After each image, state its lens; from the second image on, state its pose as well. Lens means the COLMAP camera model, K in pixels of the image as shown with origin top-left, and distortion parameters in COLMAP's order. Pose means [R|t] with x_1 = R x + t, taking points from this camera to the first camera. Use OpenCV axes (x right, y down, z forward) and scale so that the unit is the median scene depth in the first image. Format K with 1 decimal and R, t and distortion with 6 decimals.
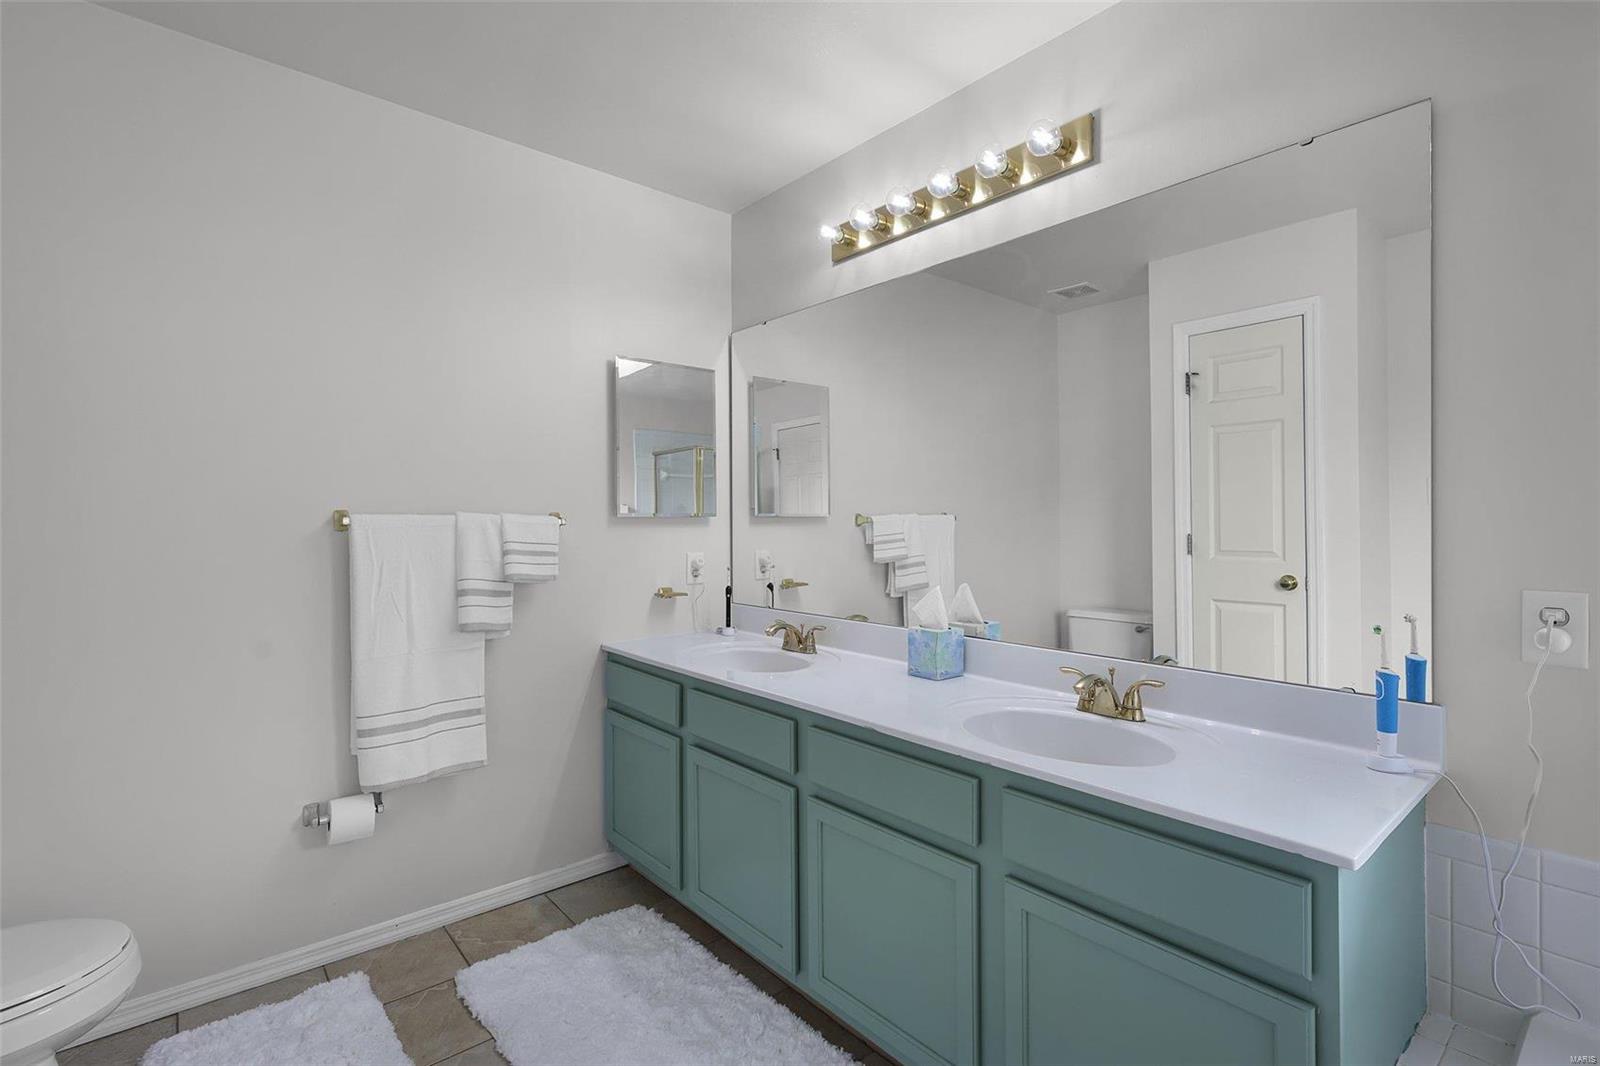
lens RADIAL K [[742.5, 0, 805.3], [0, 742.5, 523.2], [0, 0, 1]] dist [-0.002250, -0.000099]
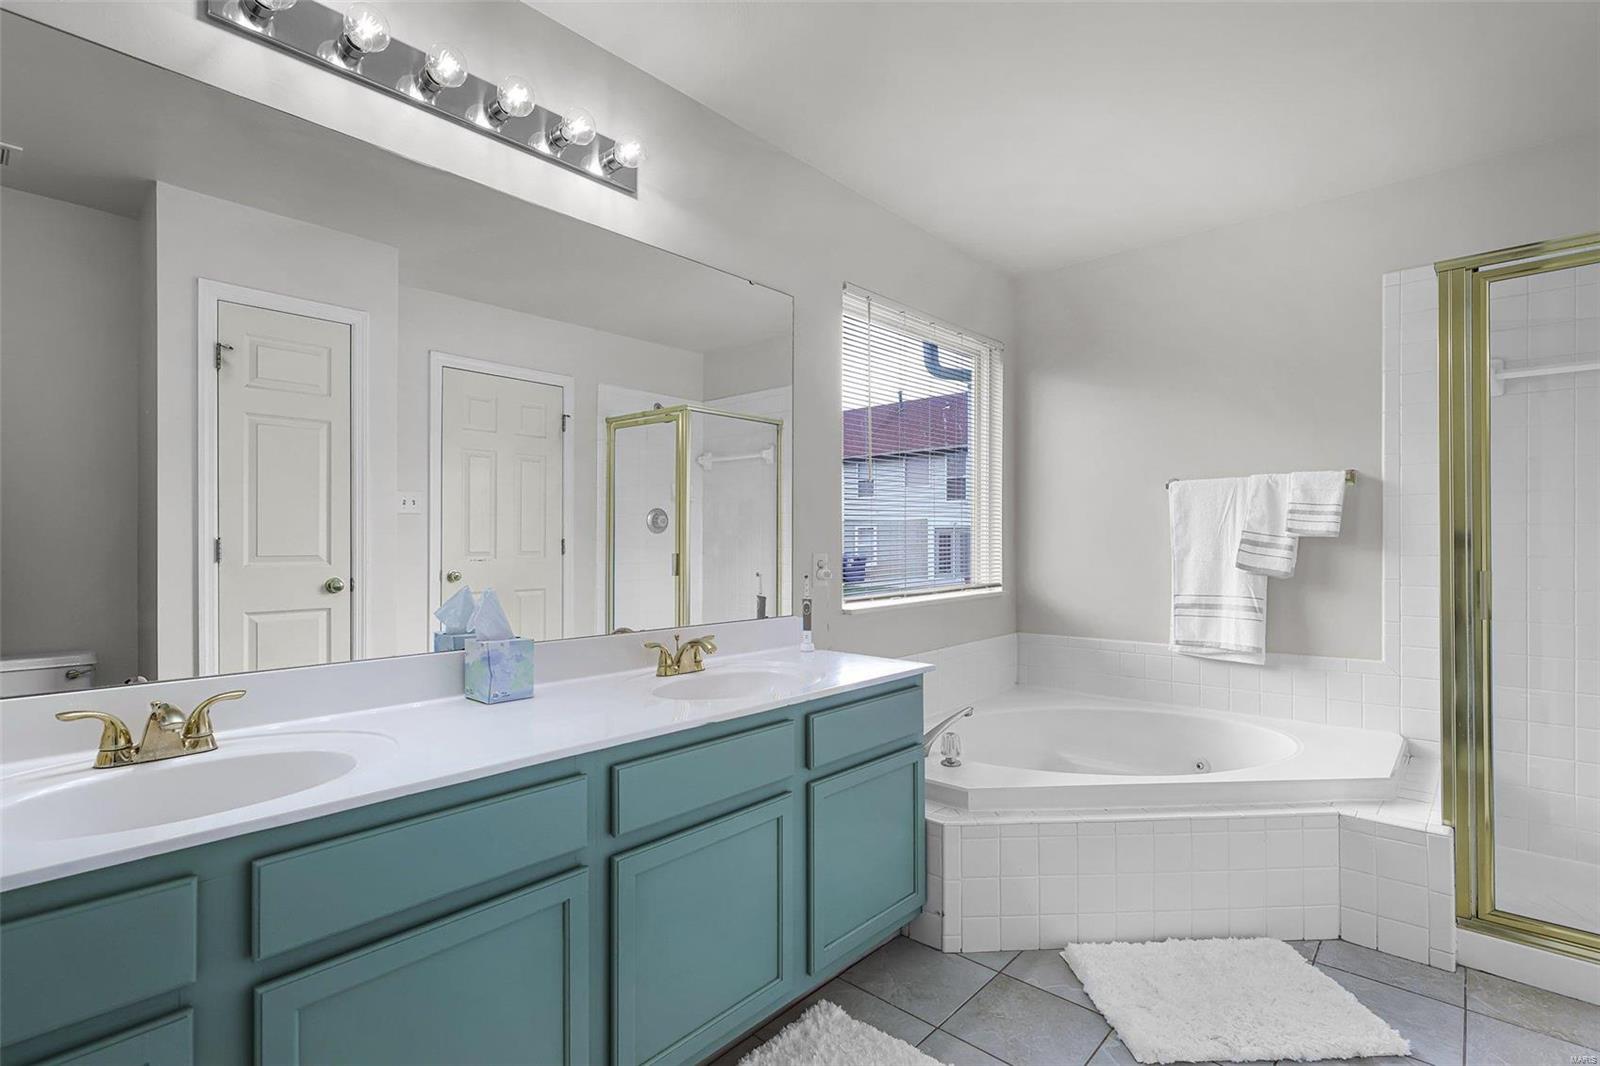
lens RADIAL K [[742.5, 0, 804.9], [0, 742.5, 543.4], [0, 0, 1]] dist [-0.002250, -0.000099]
pose [[-0.131011, 0.004655, 0.991370, -0.423704], [-0.000276, 0.999989, -0.004732, 0.026988], [-0.991381, -0.000893, -0.131008, 0.495434]]
